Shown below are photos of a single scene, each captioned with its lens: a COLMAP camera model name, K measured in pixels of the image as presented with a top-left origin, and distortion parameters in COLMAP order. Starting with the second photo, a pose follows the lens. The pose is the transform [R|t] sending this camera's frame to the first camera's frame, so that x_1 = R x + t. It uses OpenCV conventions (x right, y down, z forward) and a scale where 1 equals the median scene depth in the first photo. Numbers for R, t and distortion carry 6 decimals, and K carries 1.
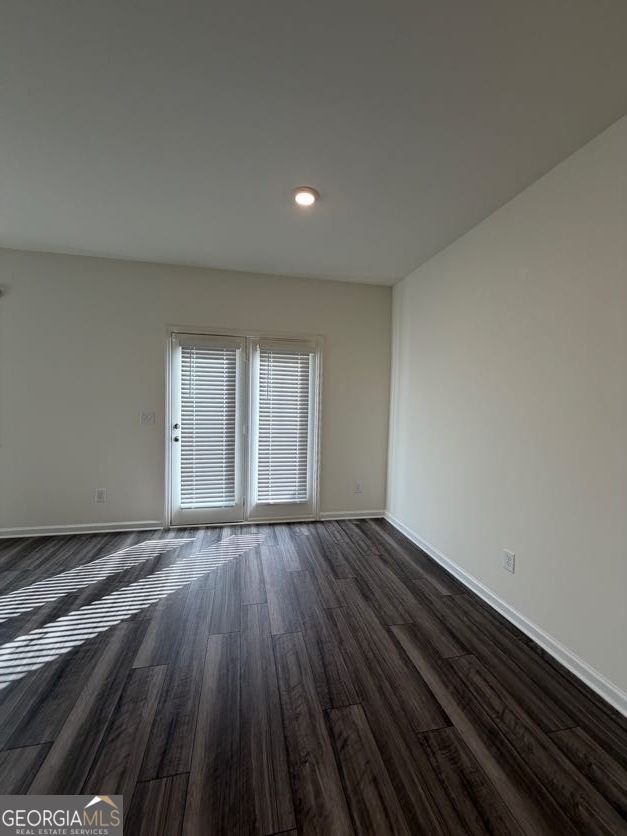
lens RADIAL K [[337.5, 0, 310.4], [0, 337.5, 414.3], [0, 0, 1]] dist [-0.000282, 0.000065]
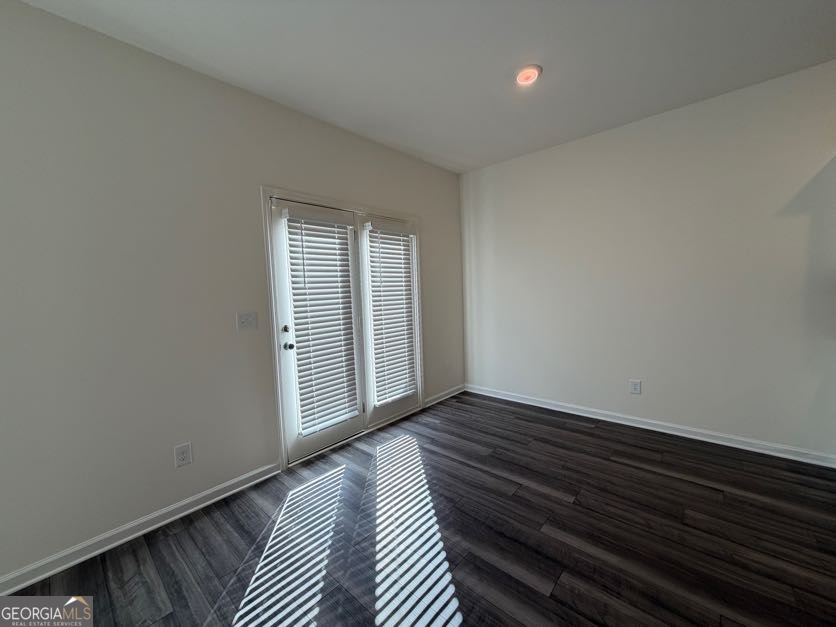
lens RADIAL K [[337.5, 0, 418.9], [0, 337.5, 314.6], [0, 0, 1]] dist [-0.000282, 0.000065]
pose [[0.802374, -0.097342, 0.588830, -0.597542], [0.075878, 0.995241, 0.061131, -0.017400], [-0.591979, -0.004371, 0.805942, 0.246453]]
